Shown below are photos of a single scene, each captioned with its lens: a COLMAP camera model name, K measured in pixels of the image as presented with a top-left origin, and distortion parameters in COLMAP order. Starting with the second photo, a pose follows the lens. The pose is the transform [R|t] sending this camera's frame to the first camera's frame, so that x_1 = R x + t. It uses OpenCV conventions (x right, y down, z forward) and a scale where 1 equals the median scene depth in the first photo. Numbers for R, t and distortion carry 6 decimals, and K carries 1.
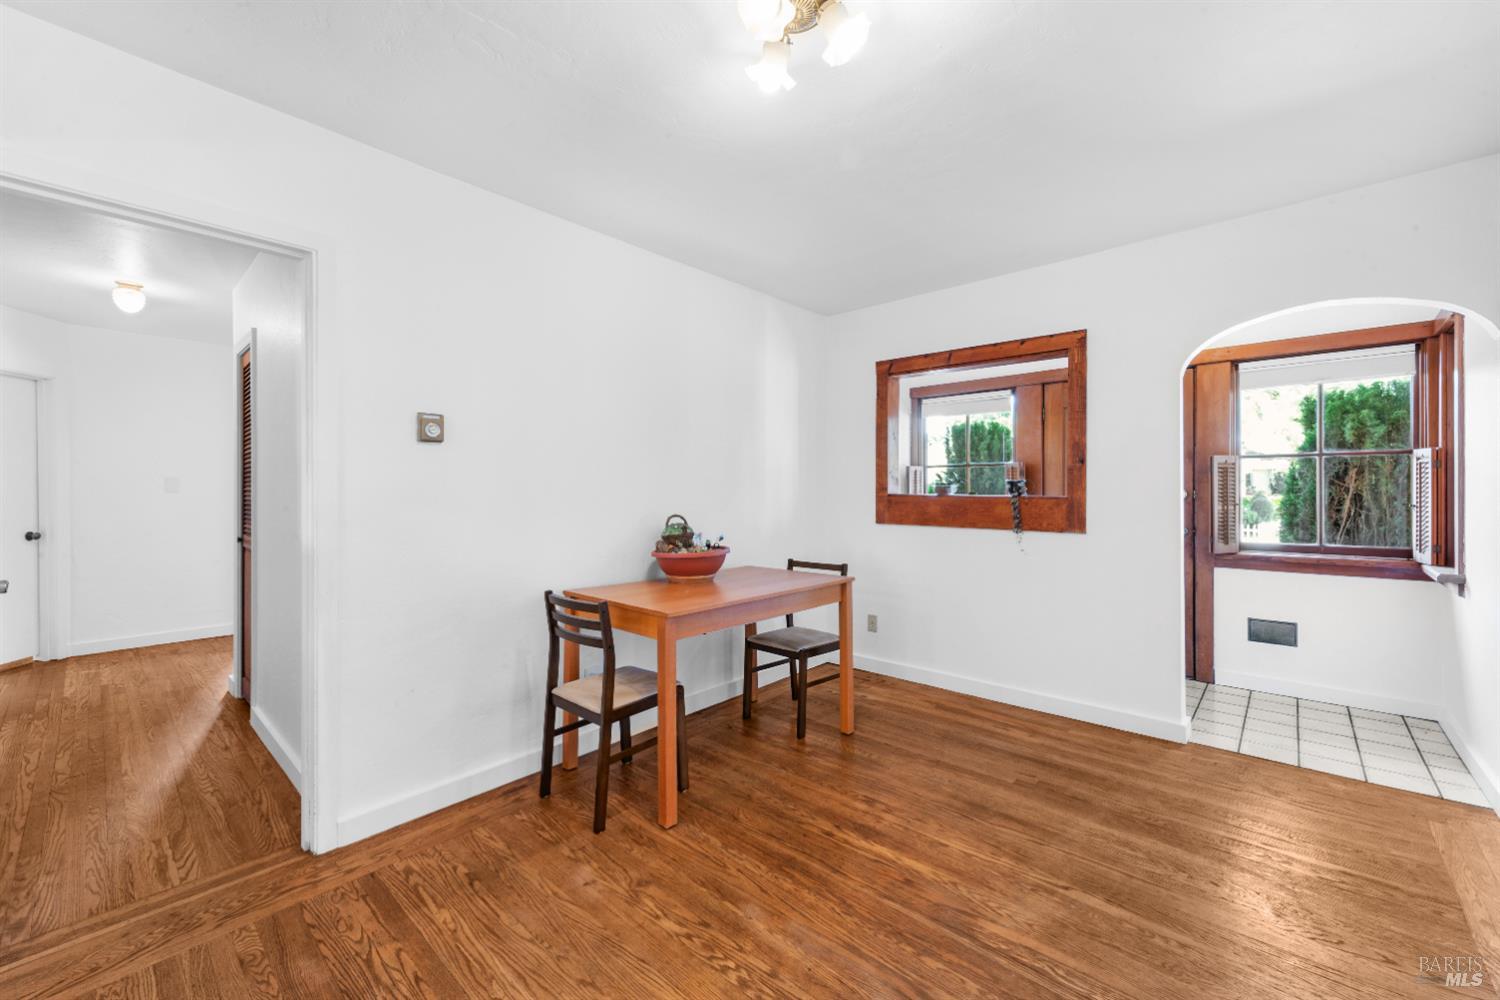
lens RADIAL K [[591.5, 0, 748.7], [0, 591.5, 488.1], [0, 0, 1]] dist [0.011602, -0.001940]
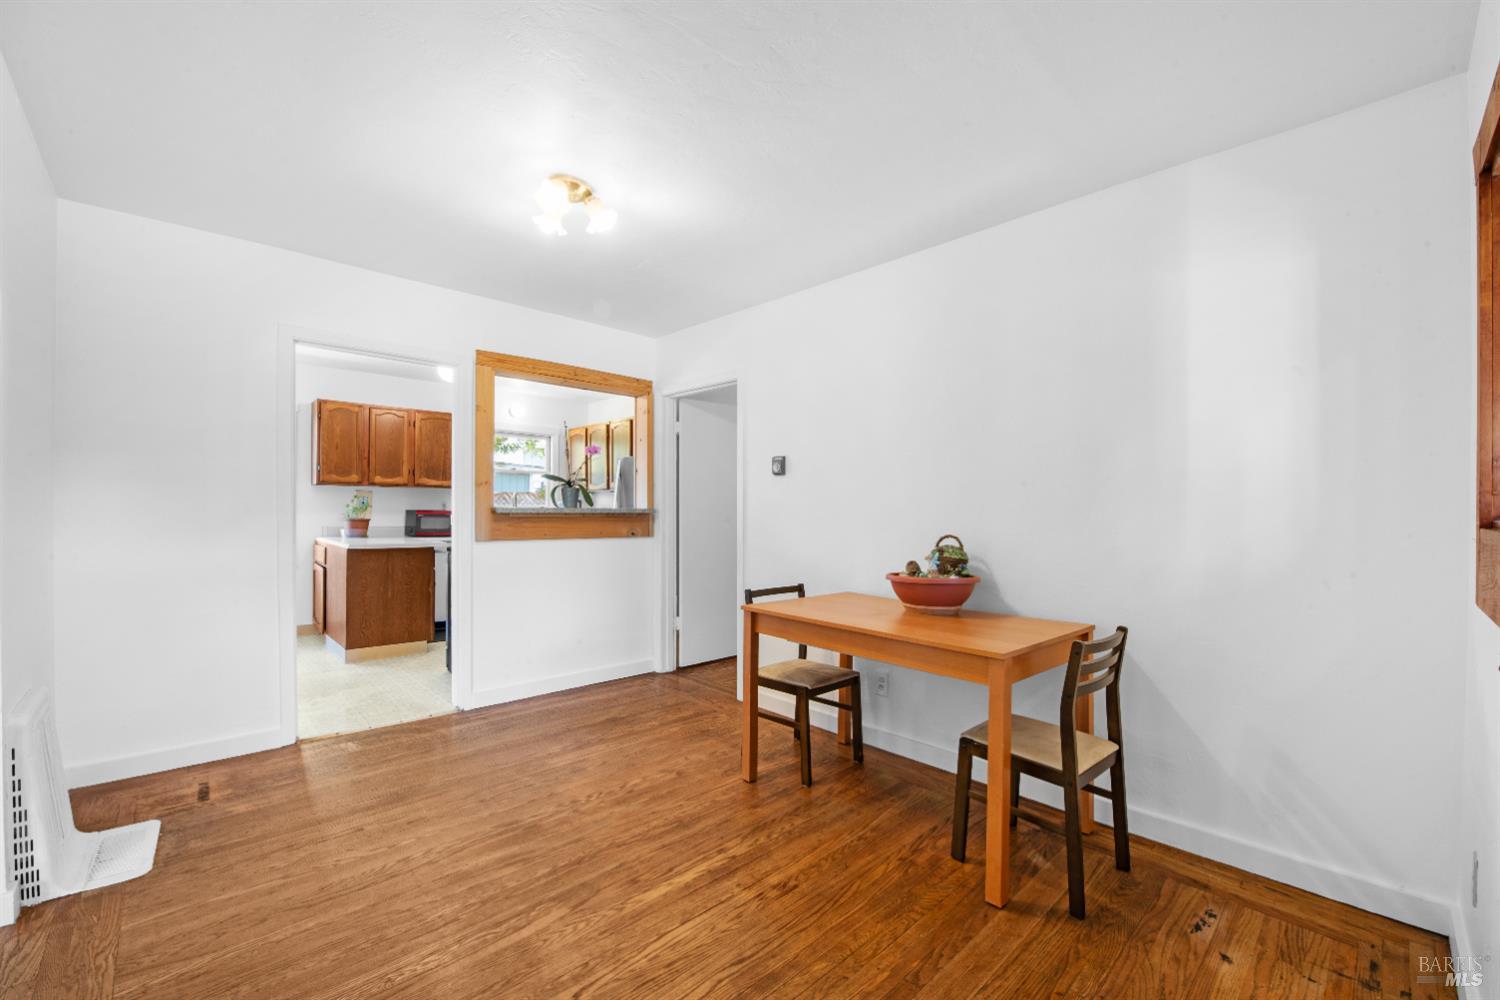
lens RADIAL K [[616.6, 0, 740.0], [0, 616.6, 510.7], [0, 0, 1]] dist [-0.003596, -0.000175]
pose [[-0.077880, 0.009281, -0.996920, 1.346603], [-0.003477, 0.999948, 0.009581, 0.000129], [0.996957, 0.004213, -0.077844, 1.286104]]
